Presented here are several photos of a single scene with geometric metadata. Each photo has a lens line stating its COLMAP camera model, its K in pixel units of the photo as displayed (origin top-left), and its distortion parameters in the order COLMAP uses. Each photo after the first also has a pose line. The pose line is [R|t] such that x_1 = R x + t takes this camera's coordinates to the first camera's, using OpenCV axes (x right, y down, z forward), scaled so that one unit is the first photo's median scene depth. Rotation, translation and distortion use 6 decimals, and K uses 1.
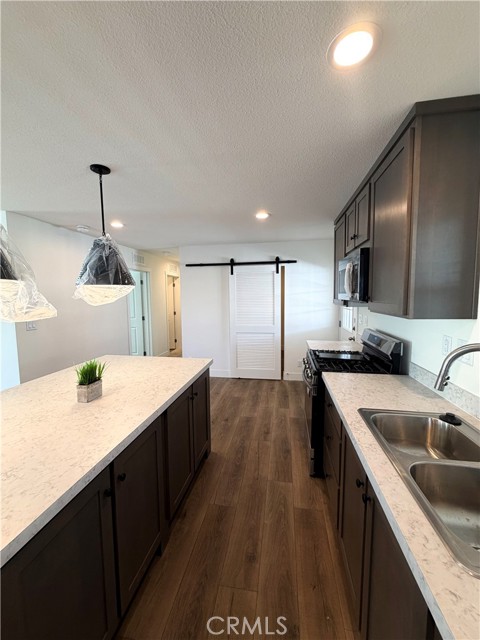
lens RADIAL K [[254.9, 0, 240.8], [0, 254.9, 318.2], [0, 0, 1]] dist [-0.000906, 0.000609]
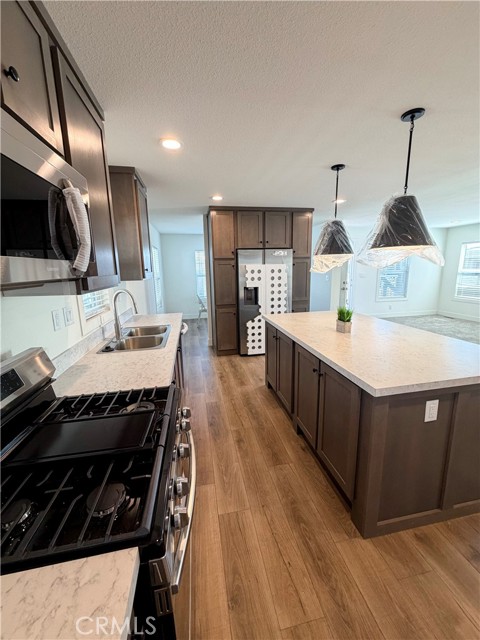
lens RADIAL K [[254.9, 0, 237.3], [0, 254.9, 314.2], [0, 0, 1]] dist [-0.000906, 0.000609]
pose [[-0.940741, 0.083074, -0.328794, 0.379820], [-0.011481, 0.961174, 0.275702, -0.149709], [0.338932, 0.263139, -0.903262, 1.684327]]
